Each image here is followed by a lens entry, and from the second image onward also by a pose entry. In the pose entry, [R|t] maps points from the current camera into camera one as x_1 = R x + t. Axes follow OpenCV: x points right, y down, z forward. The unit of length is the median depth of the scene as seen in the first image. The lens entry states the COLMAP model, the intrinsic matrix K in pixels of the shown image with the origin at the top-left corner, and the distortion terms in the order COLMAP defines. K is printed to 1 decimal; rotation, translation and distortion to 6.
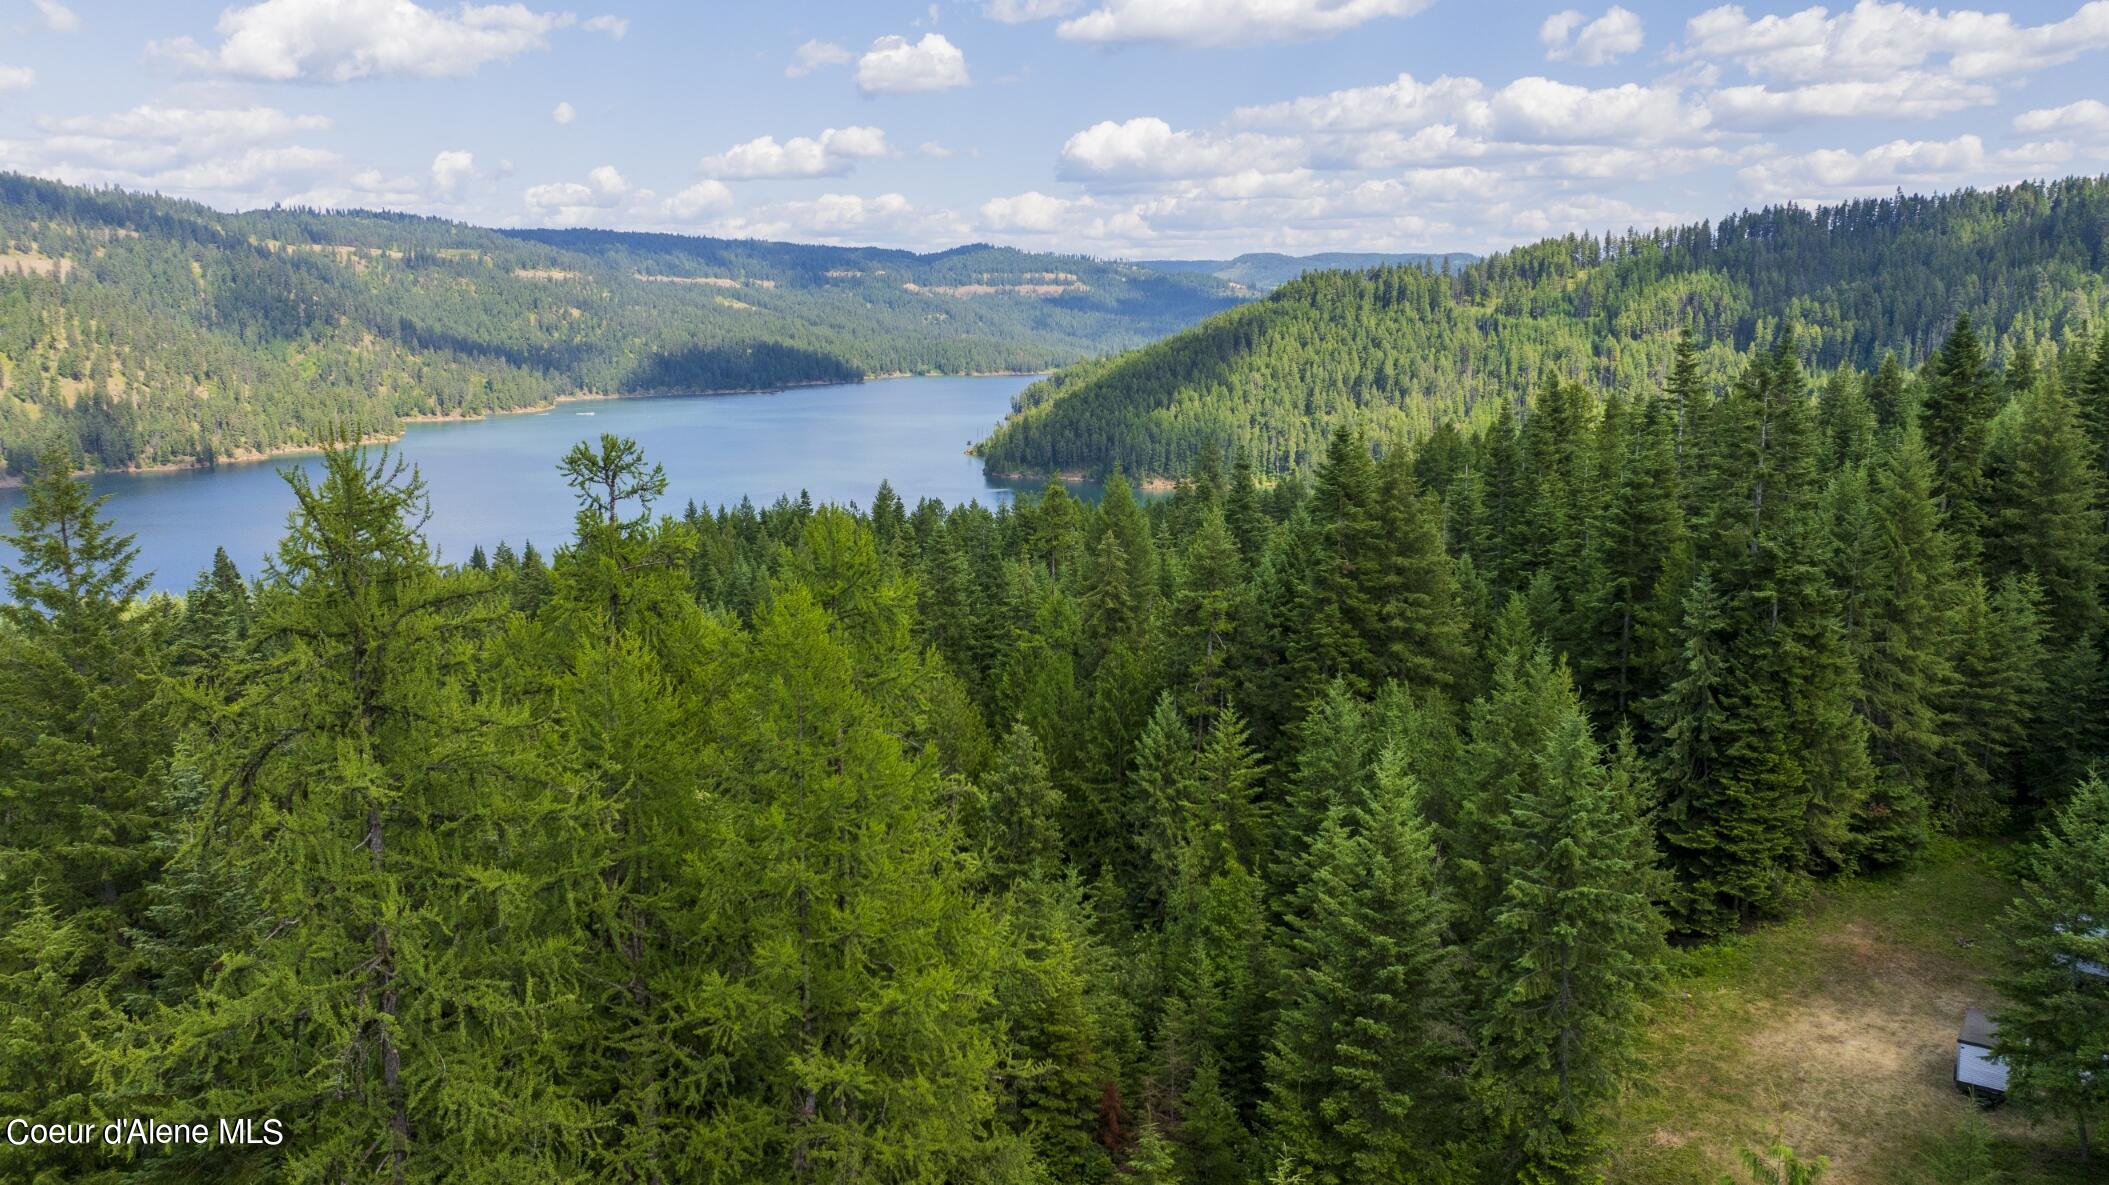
lens RADIAL K [[1490.1, 0, 1054.5], [0, 1490.1, 592.5], [0, 0, 1]] dist [-0.060713, 0.063129]
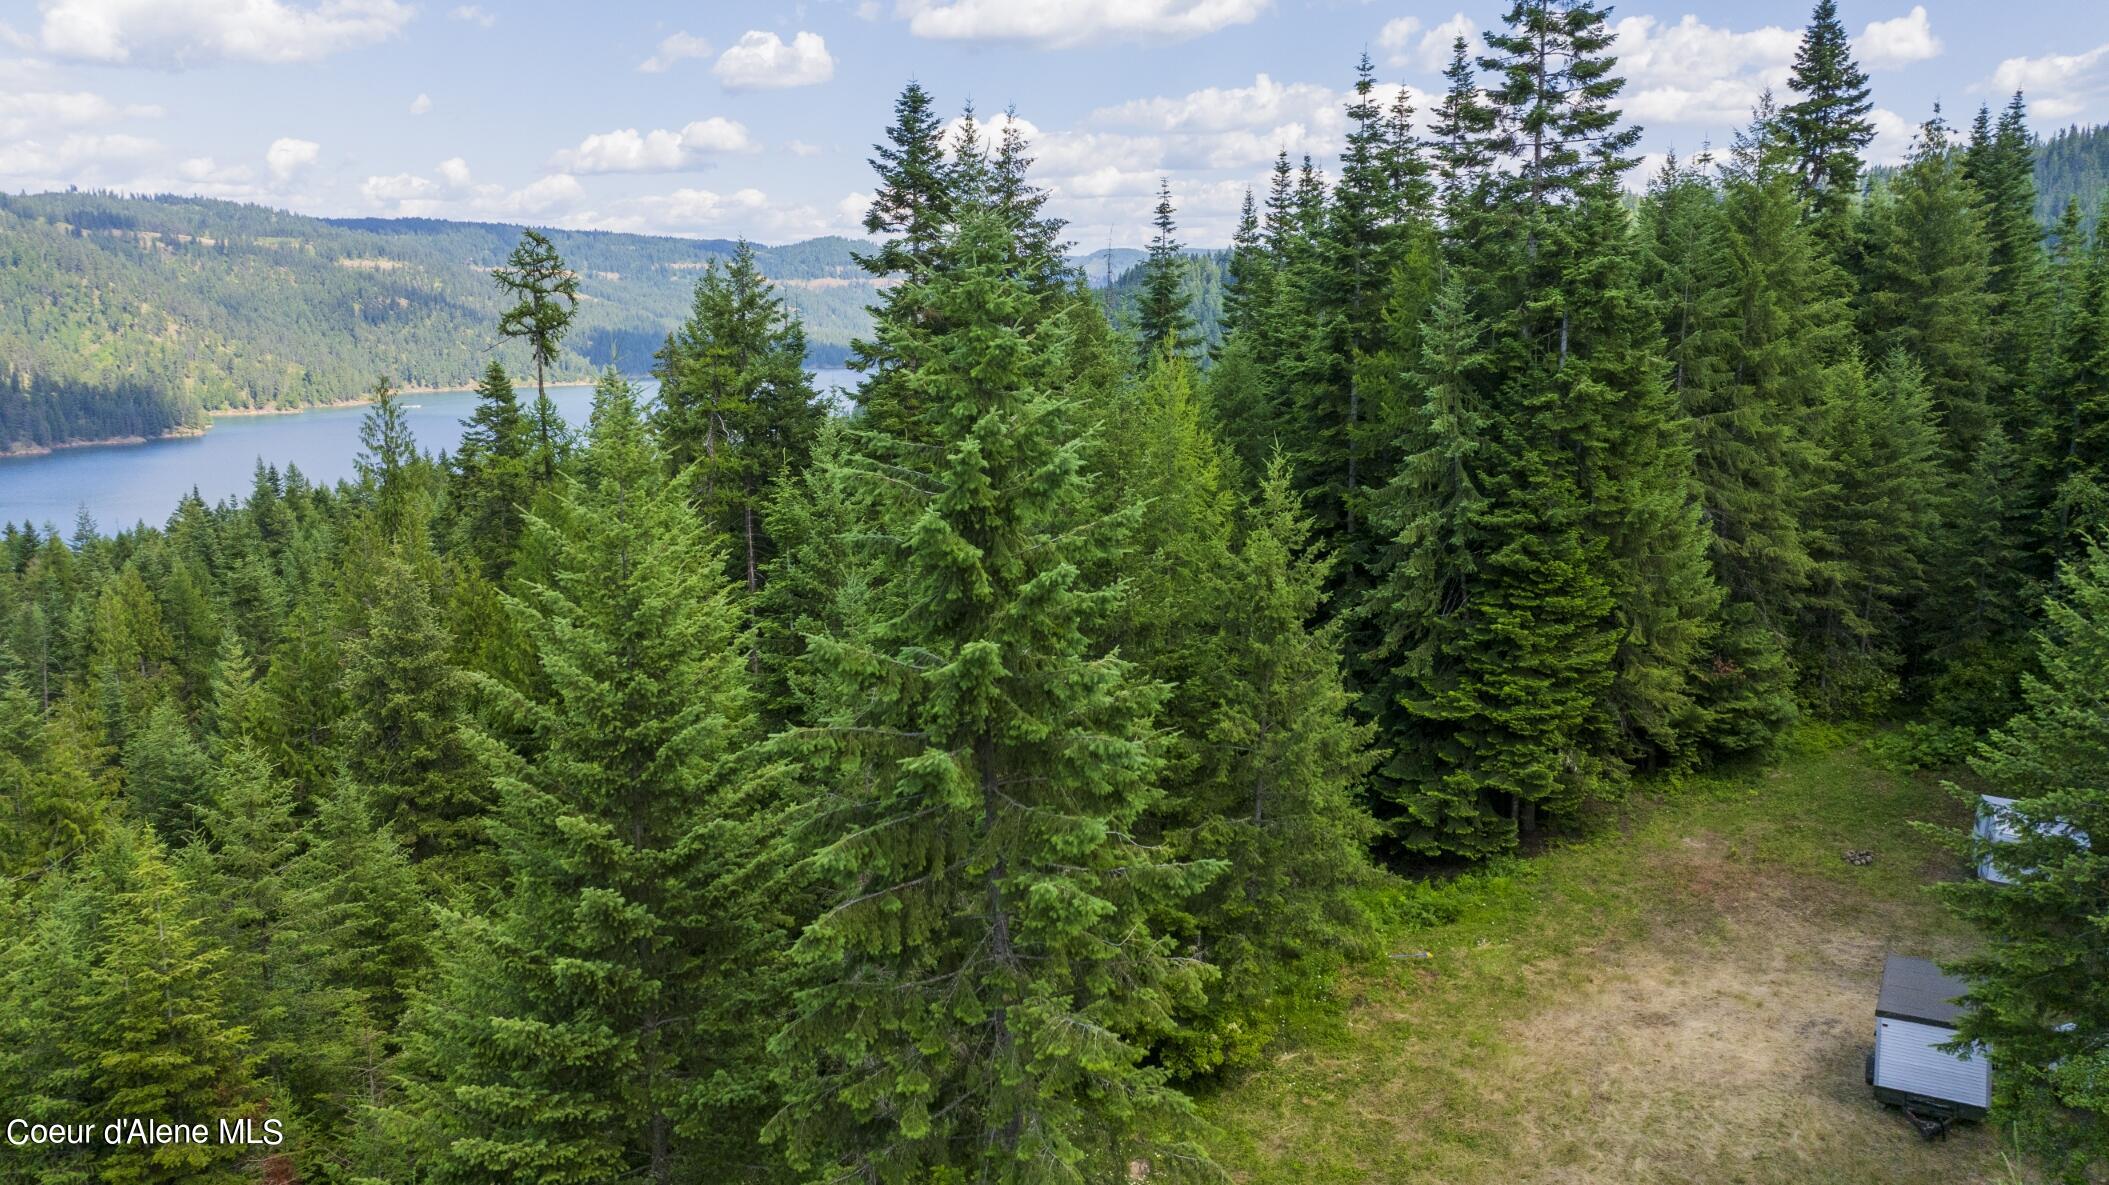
lens RADIAL K [[1490.1, 0, 1054.5], [0, 1490.1, 592.5], [0, 0, 1]] dist [-0.060713, 0.063129]
pose [[0.995694, -0.017179, 0.091099, 0.191987], [0.017011, 0.999852, 0.002630, 0.103408], [-0.091130, -0.001069, 0.995838, 0.352106]]
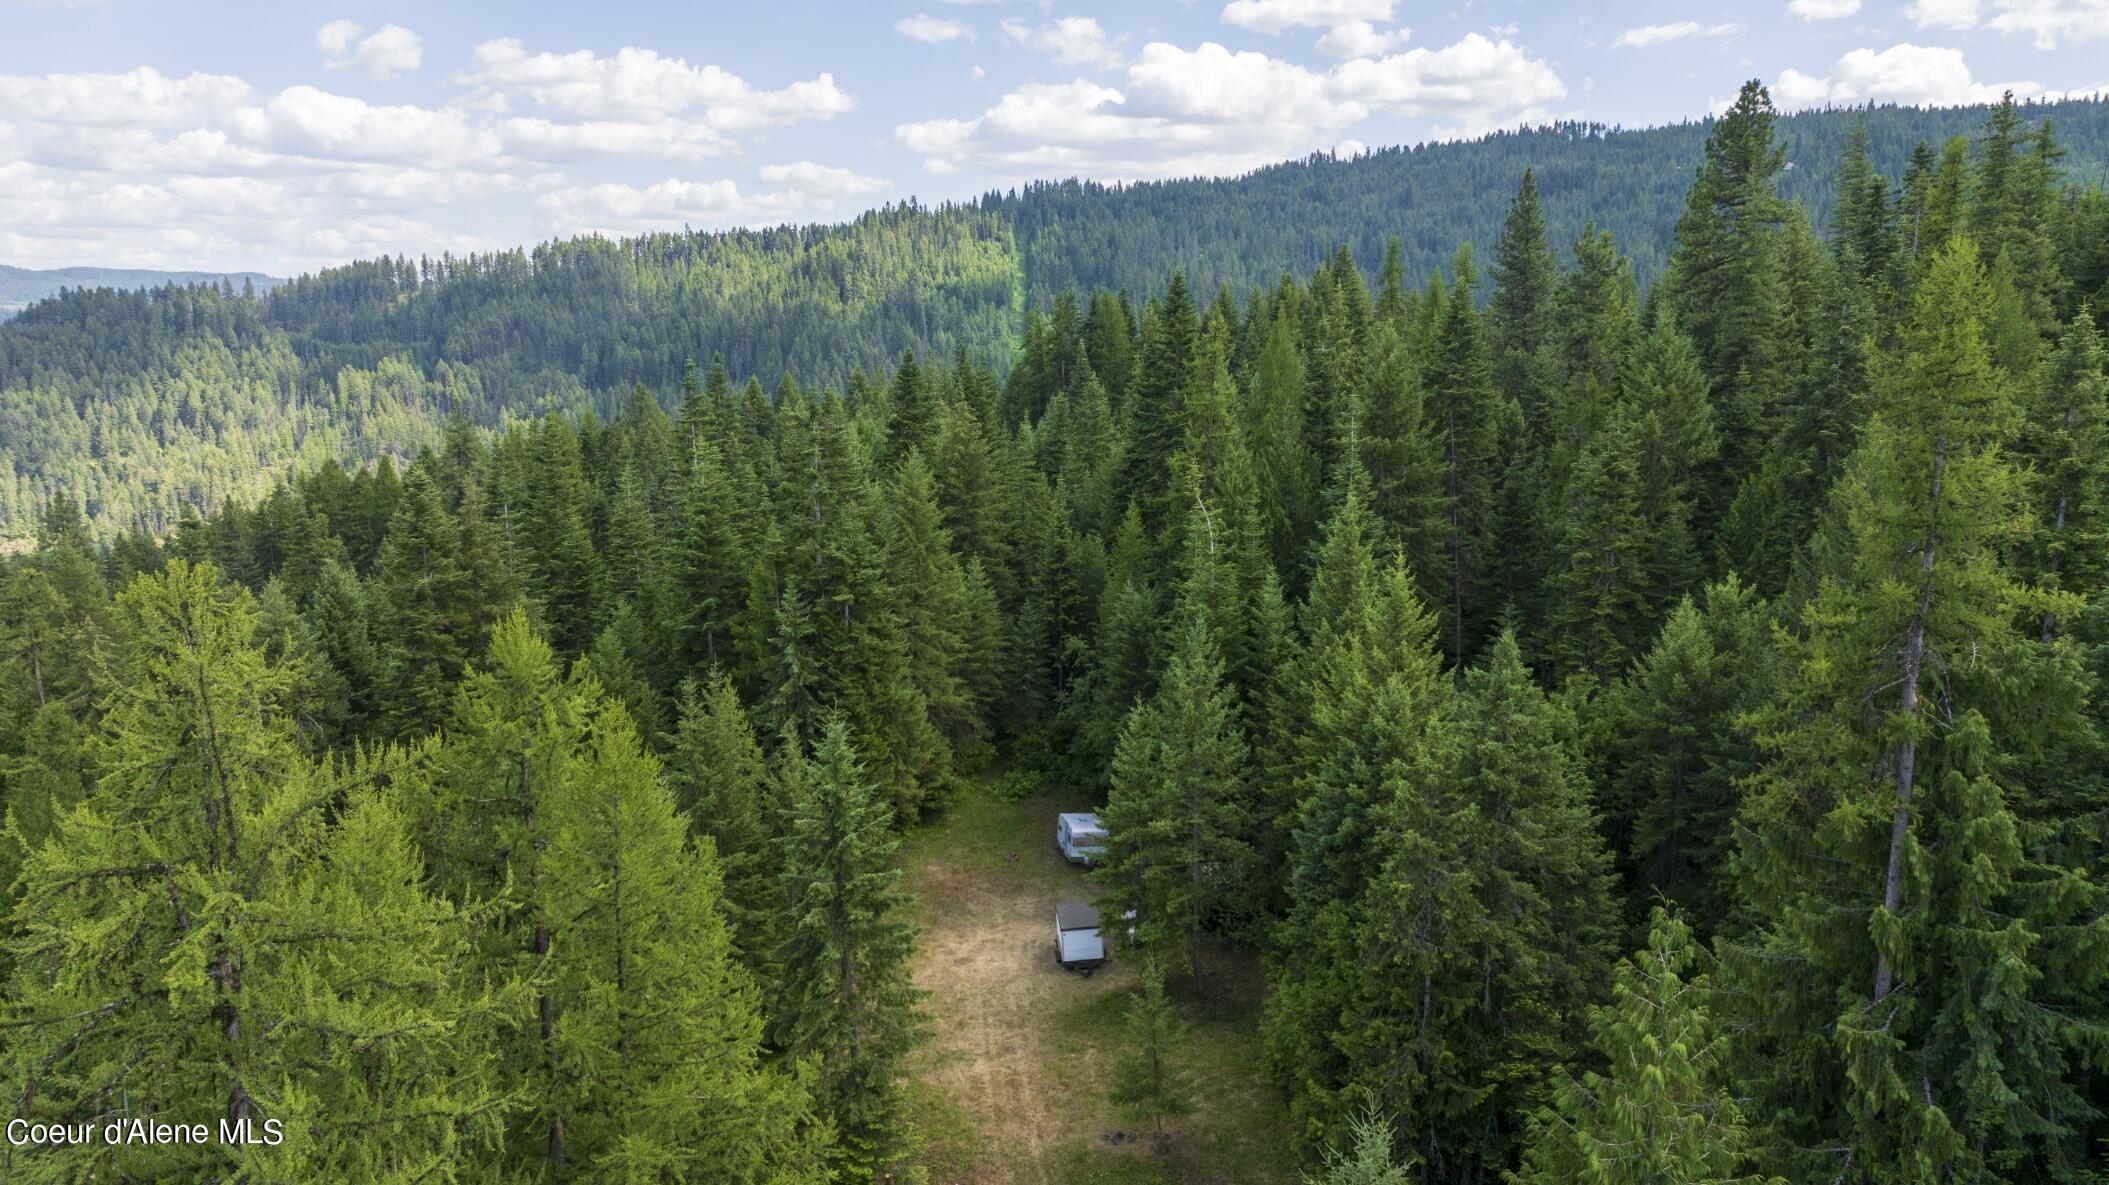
lens RADIAL K [[1482.1, 0, 1054.5], [0, 1482.1, 592.5], [0, 0, 1]] dist [-0.005407, 0.001717]
pose [[0.730231, -0.114504, 0.673537, -0.152792], [0.125220, 0.991586, 0.032814, -0.017750], [-0.671627, 0.060378, 0.738425, 0.034506]]
